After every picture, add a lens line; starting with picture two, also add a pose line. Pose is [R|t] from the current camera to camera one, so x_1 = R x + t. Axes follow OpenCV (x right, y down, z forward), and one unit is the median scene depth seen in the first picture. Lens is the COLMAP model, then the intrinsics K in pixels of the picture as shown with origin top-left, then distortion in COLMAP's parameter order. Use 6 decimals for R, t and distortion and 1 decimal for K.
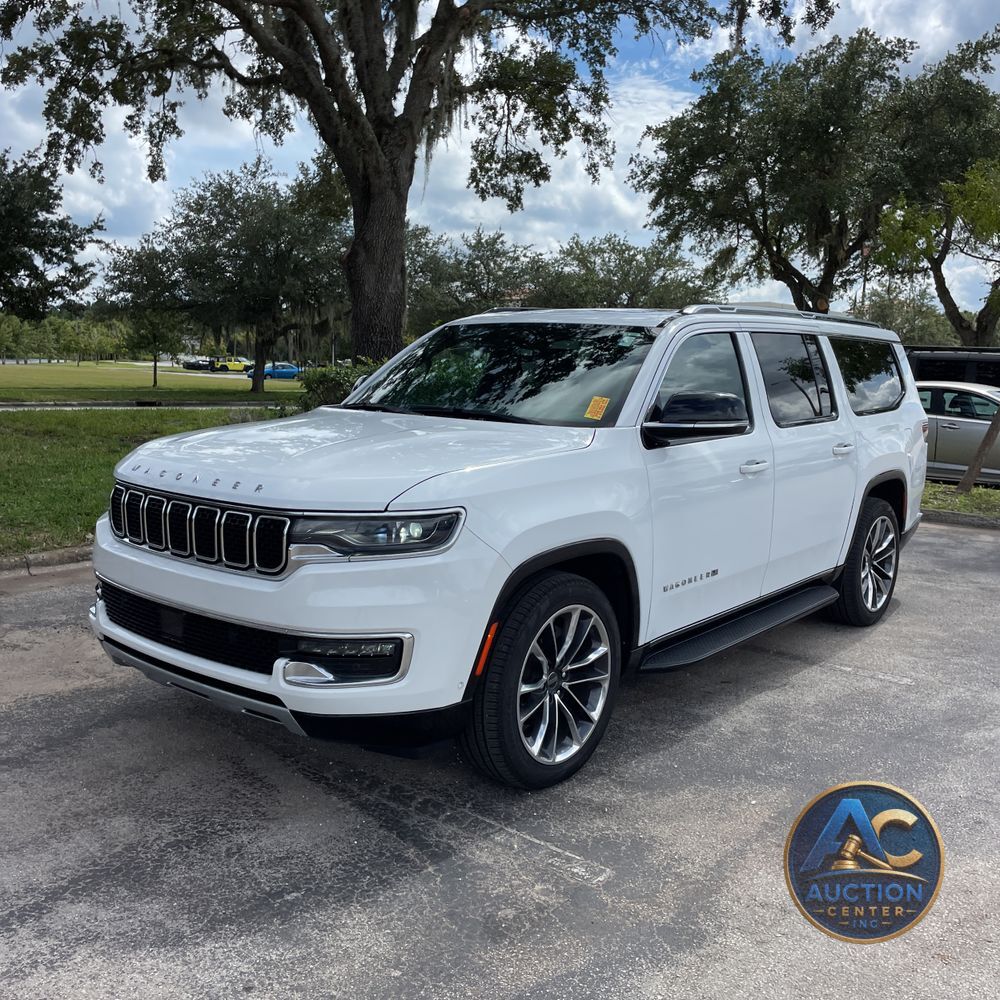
lens RADIAL K [[1006.1, 0, 500.0], [0, 1006.1, 500.0], [0, 0, 1]] dist [0.098761, -0.147733]
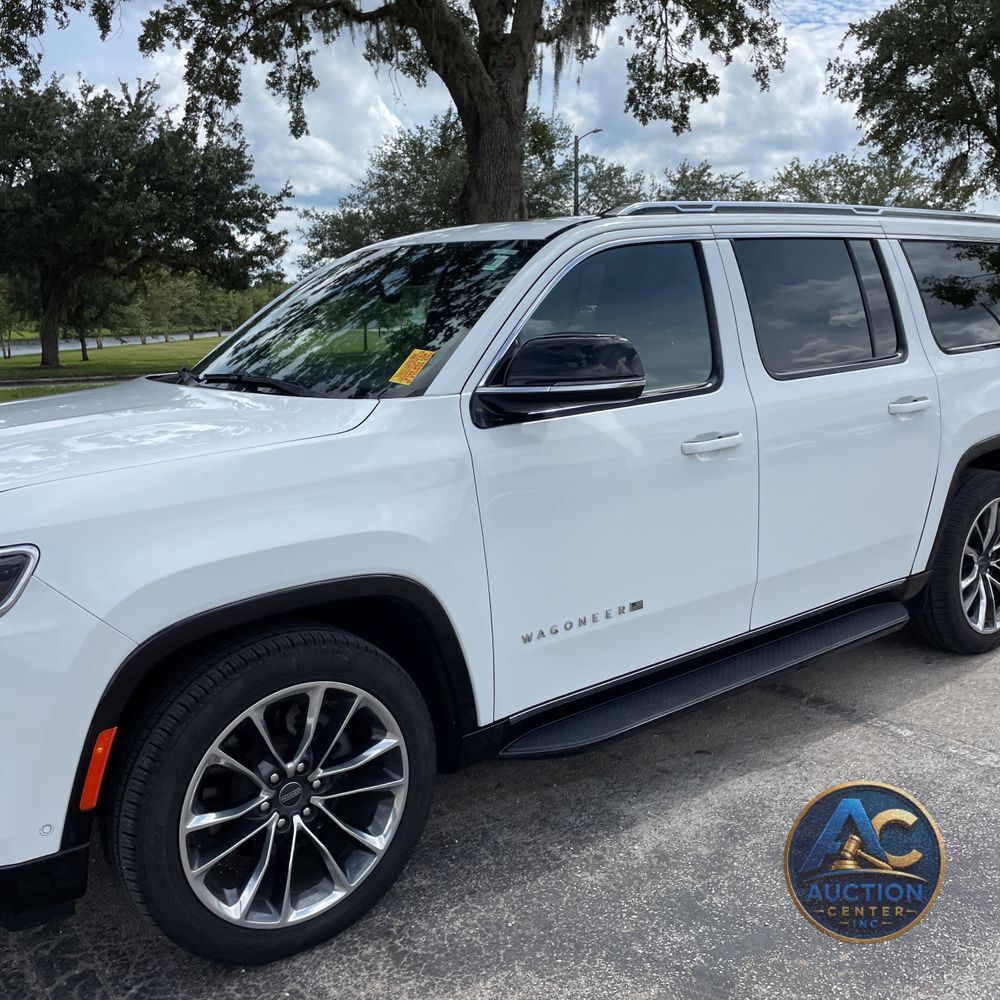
lens RADIAL K [[1011.7, 0, 504.8], [0, 1011.7, 497.4], [0, 0, 1]] dist [0.071321, -0.093973]
pose [[0.973924, -0.014356, -0.226418, 0.070370], [0.024644, 0.998785, 0.042678, -0.007642], [0.225530, -0.047145, 0.973095, 0.084169]]
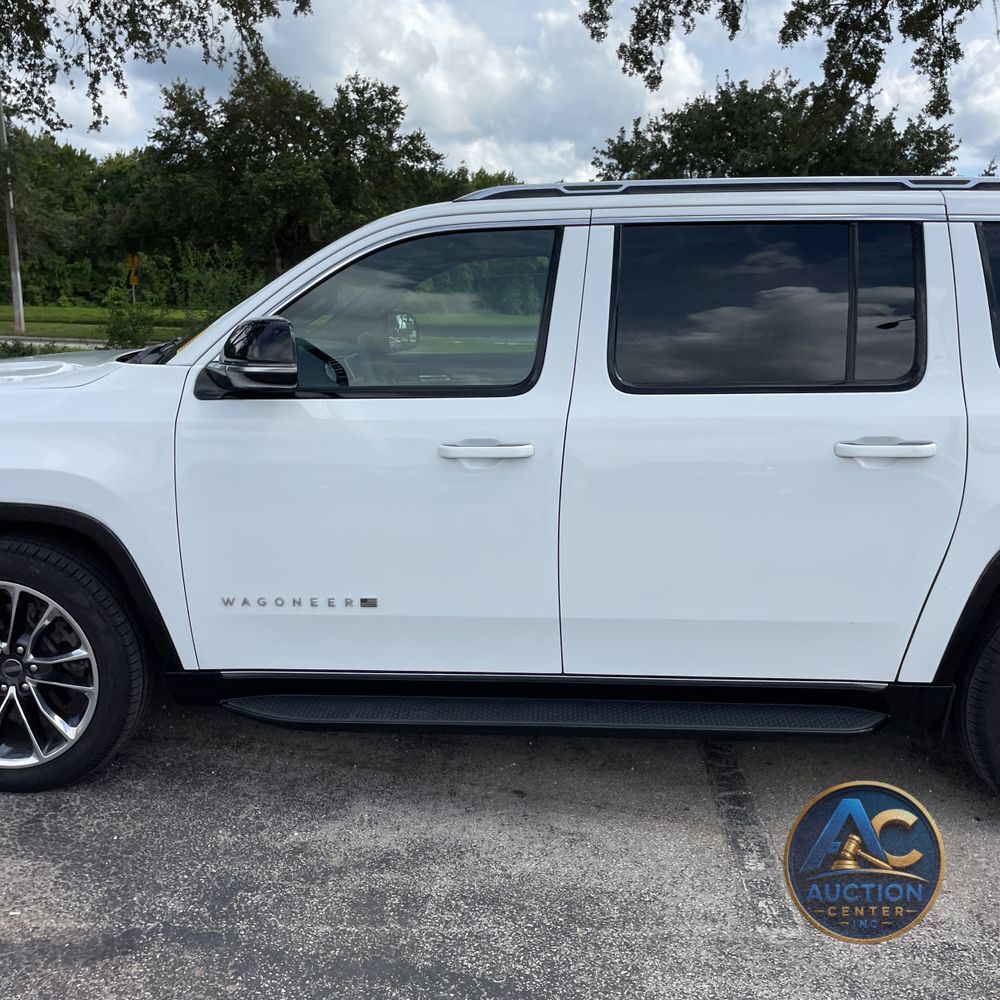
lens RADIAL K [[1006.1, 0, 500.0], [0, 1006.1, 500.0], [0, 0, 1]] dist [0.098761, -0.147733]
pose [[0.595336, 0.134994, -0.792055, 0.192785], [-0.110212, 0.990187, 0.085923, -0.014808], [0.795882, 0.036141, 0.604372, 0.169327]]
